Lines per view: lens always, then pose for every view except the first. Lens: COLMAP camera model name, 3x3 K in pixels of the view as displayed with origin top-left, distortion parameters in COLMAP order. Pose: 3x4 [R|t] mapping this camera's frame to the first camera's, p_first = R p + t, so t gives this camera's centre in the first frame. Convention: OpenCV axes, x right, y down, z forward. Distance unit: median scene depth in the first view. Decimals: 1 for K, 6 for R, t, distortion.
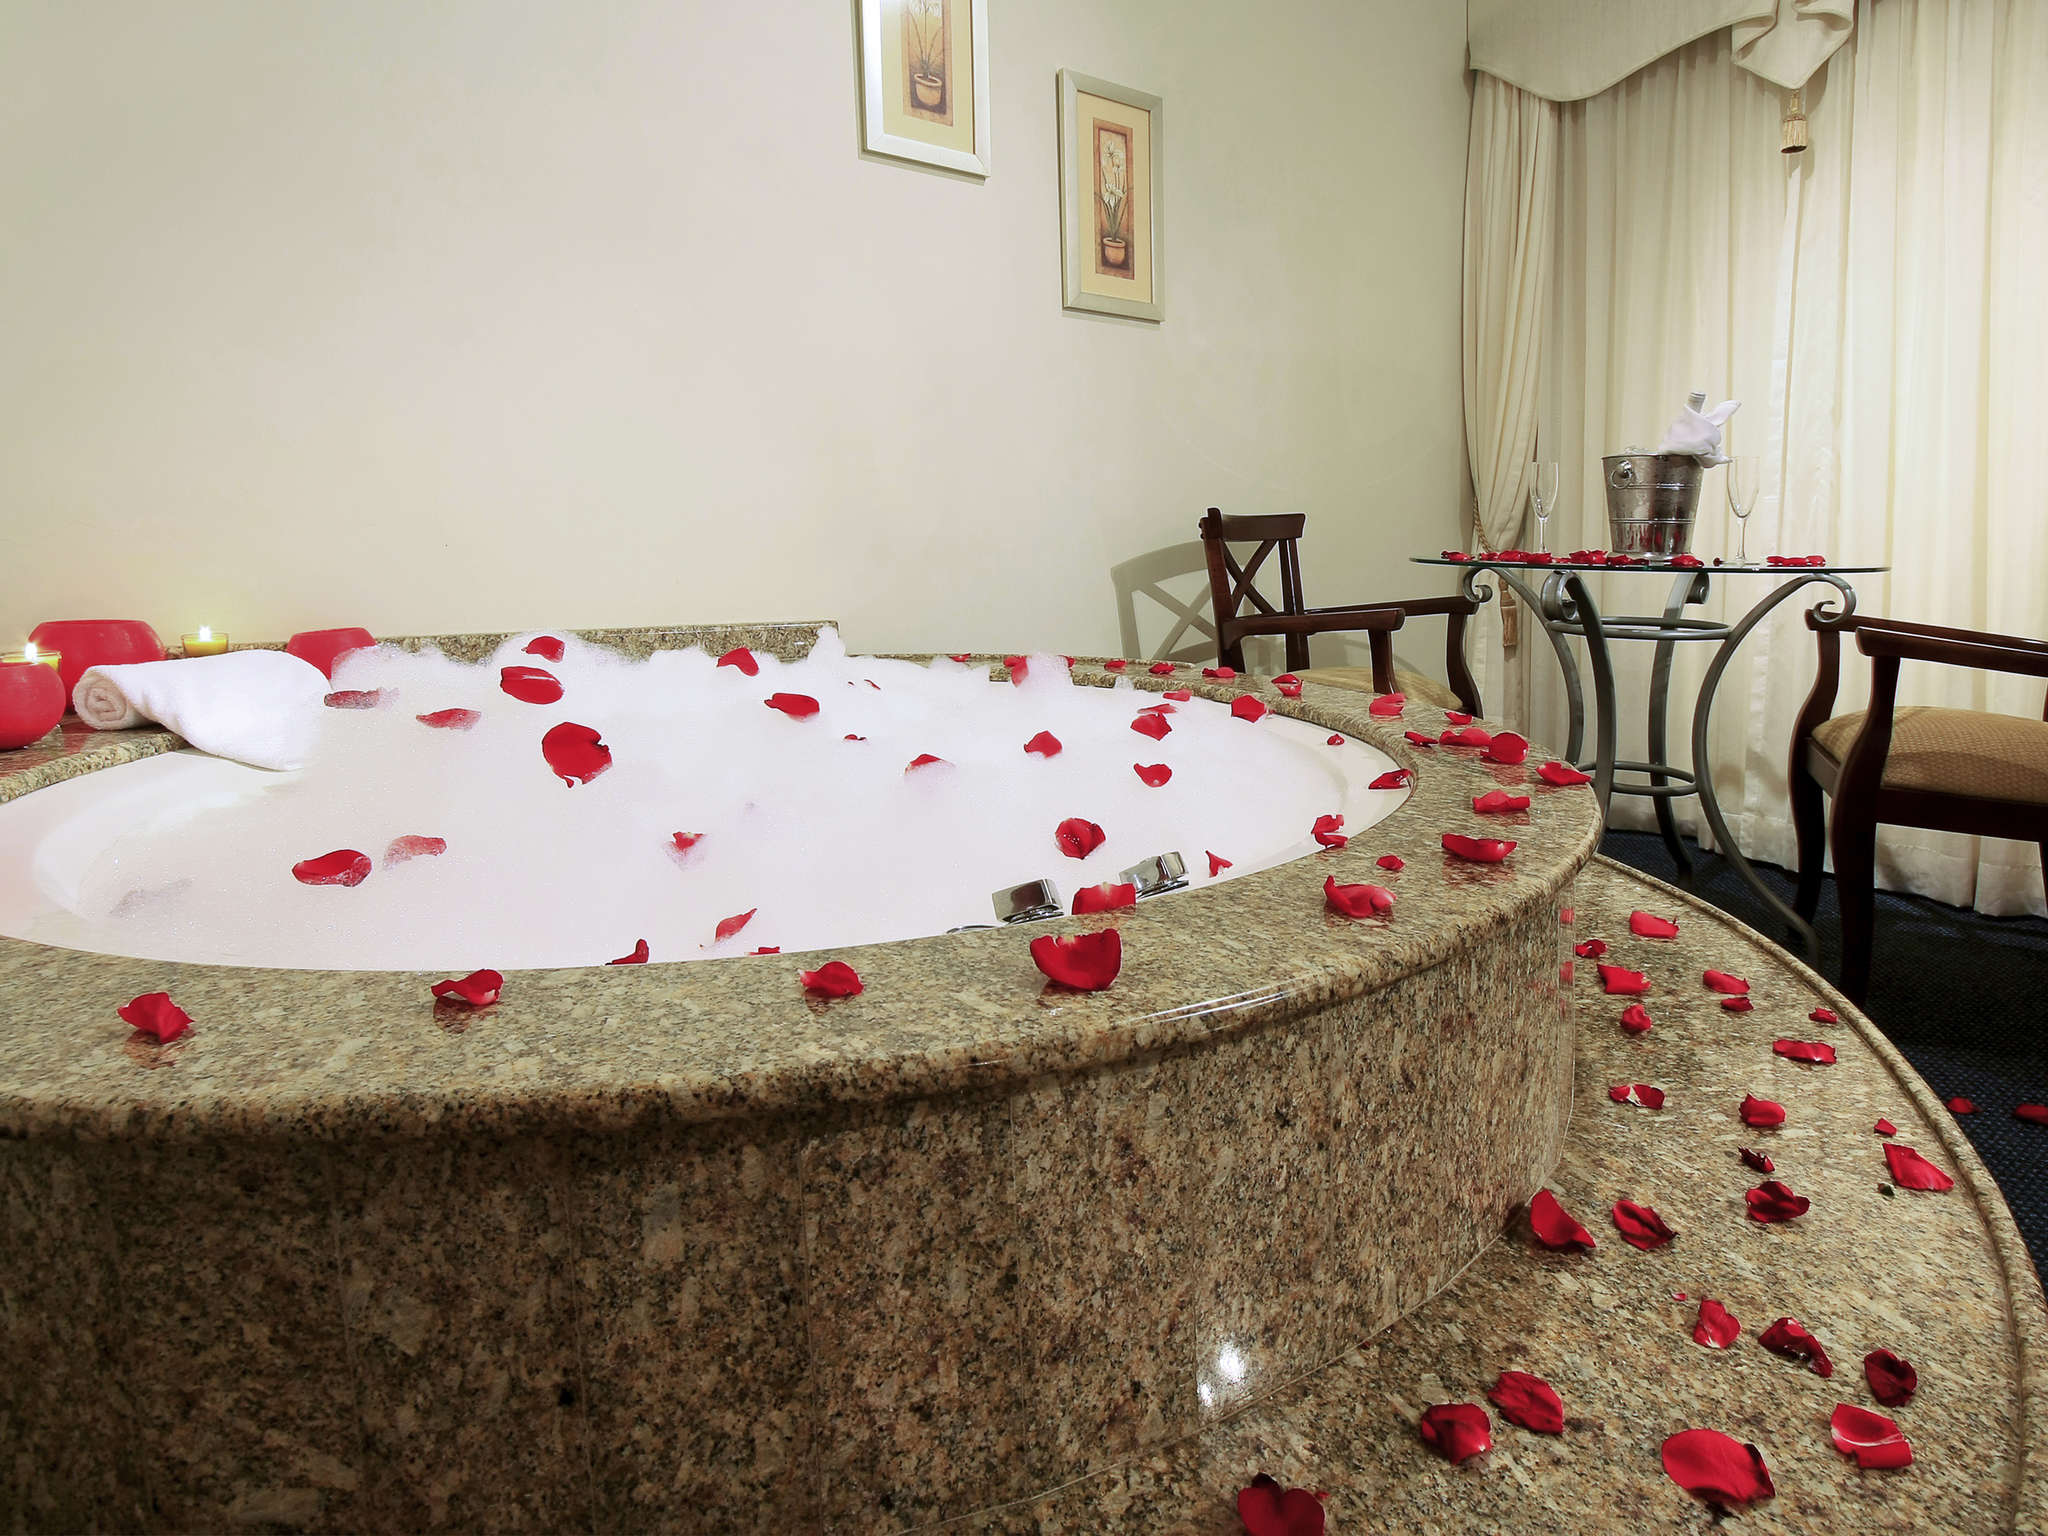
lens RADIAL K [[1279.2, 0, 1024.0], [0, 1279.2, 768.0], [0, 0, 1]] dist [-0.021052, 0.001270]
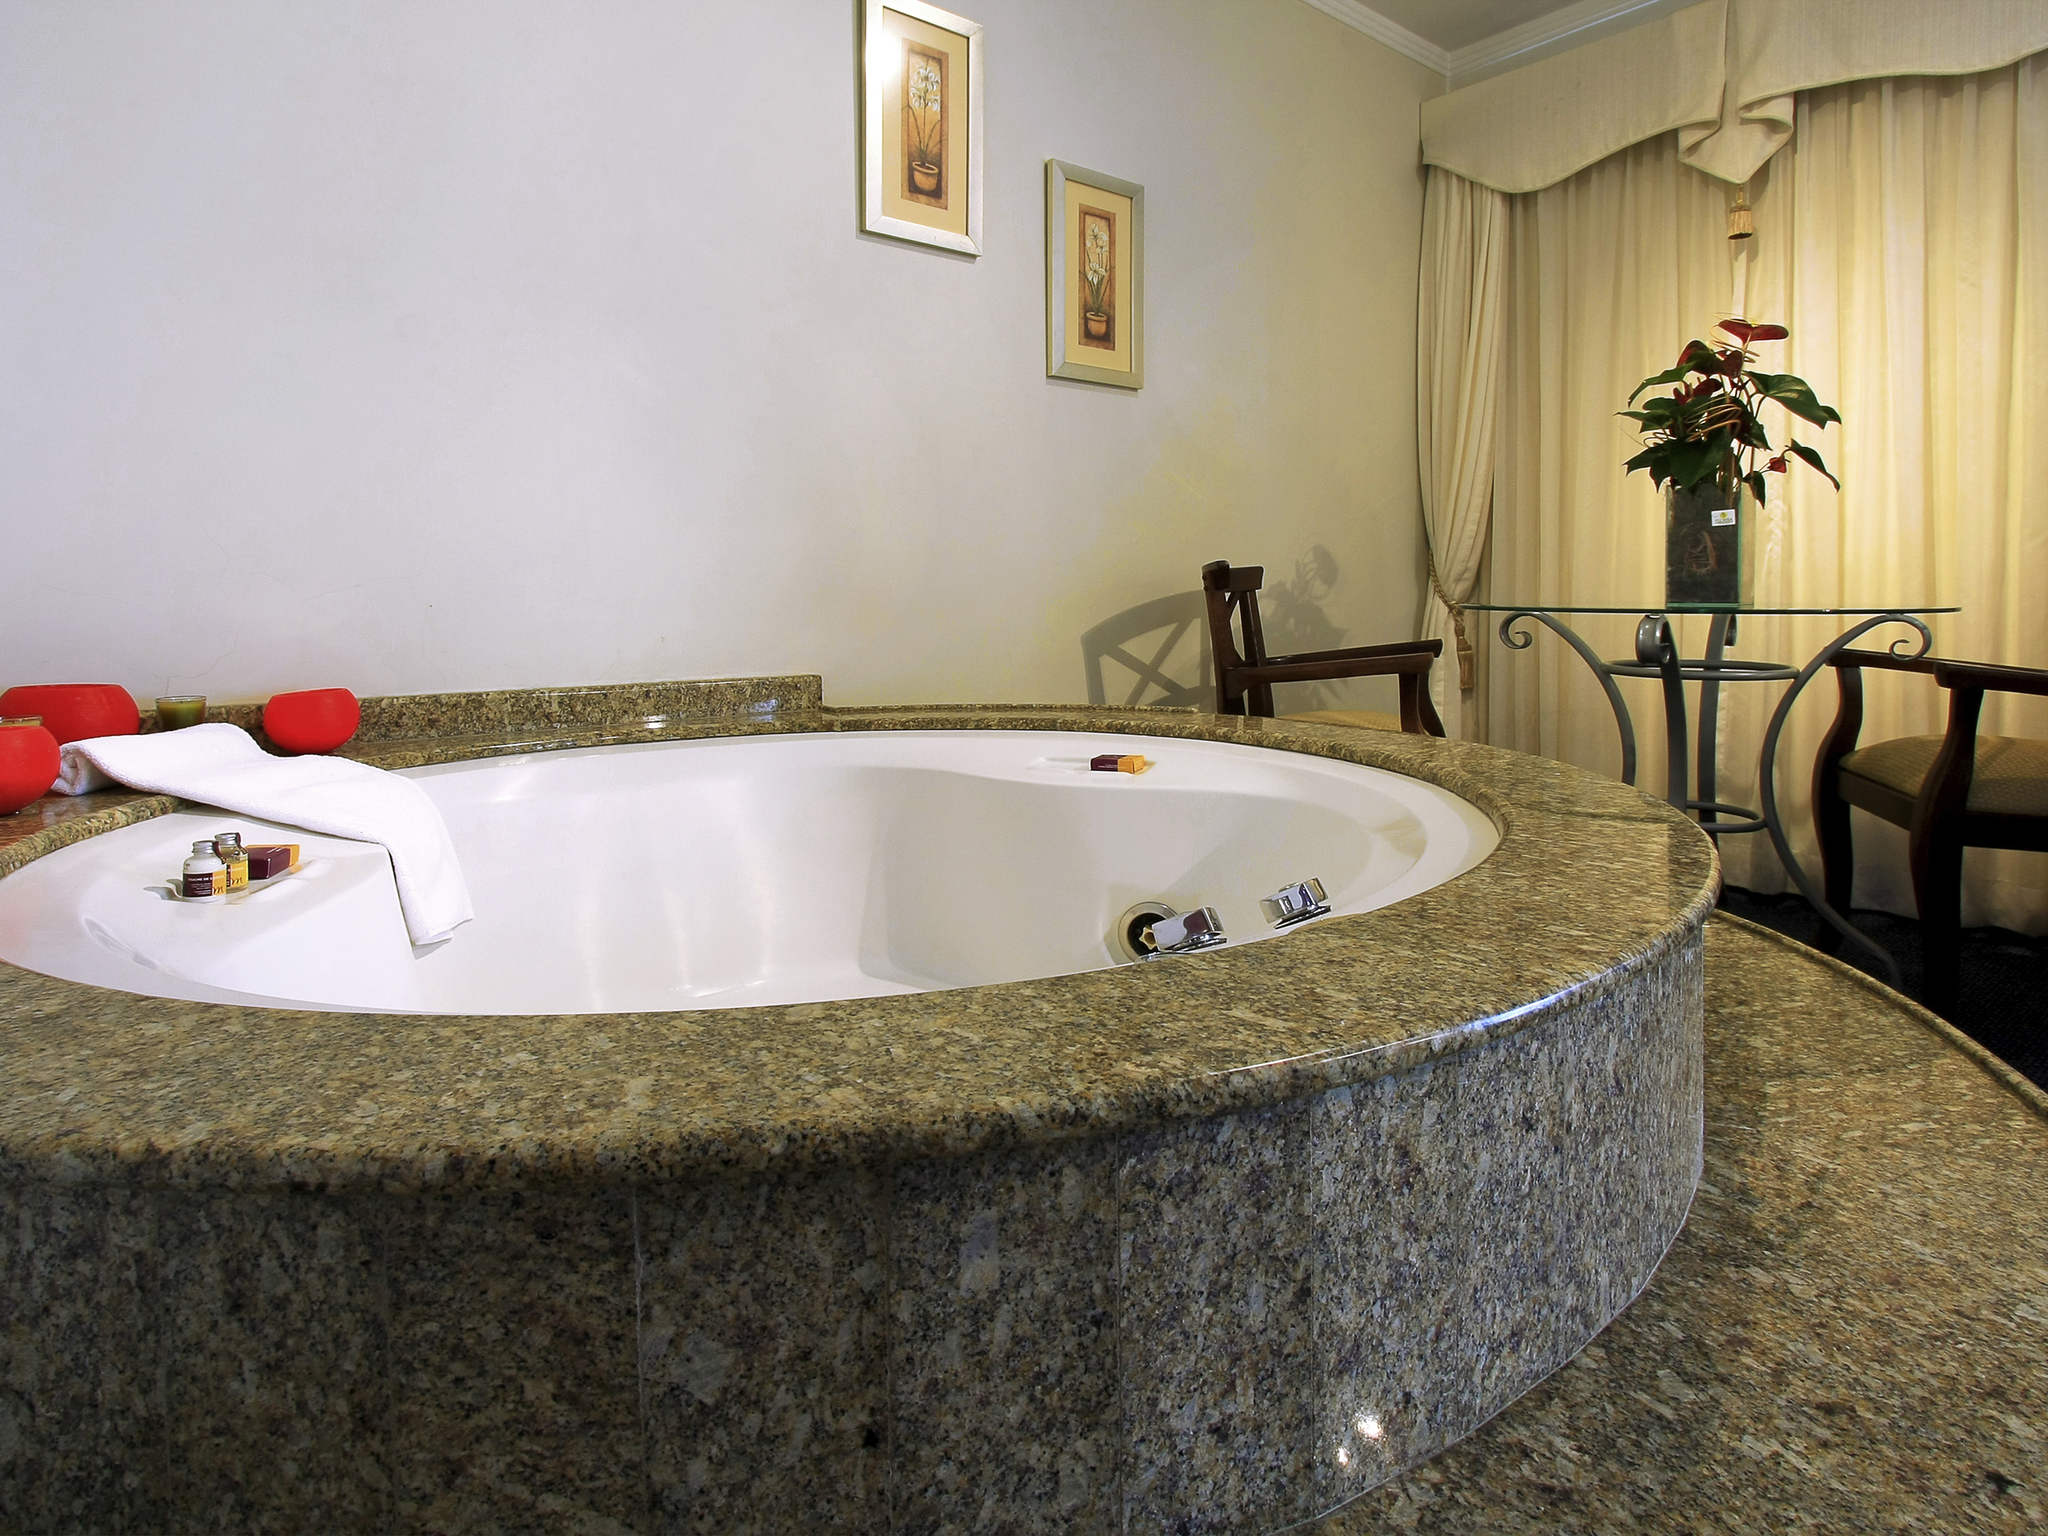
lens RADIAL K [[1250.0, 0, 1023.2], [0, 1250.0, 713.1], [0, 0, 1]] dist [-0.023730, 0.003400]
pose [[0.997526, -0.016987, 0.068214, -0.291722], [0.022731, 0.996177, -0.084343, 0.017575], [-0.066520, 0.085685, 0.994099, -0.013913]]
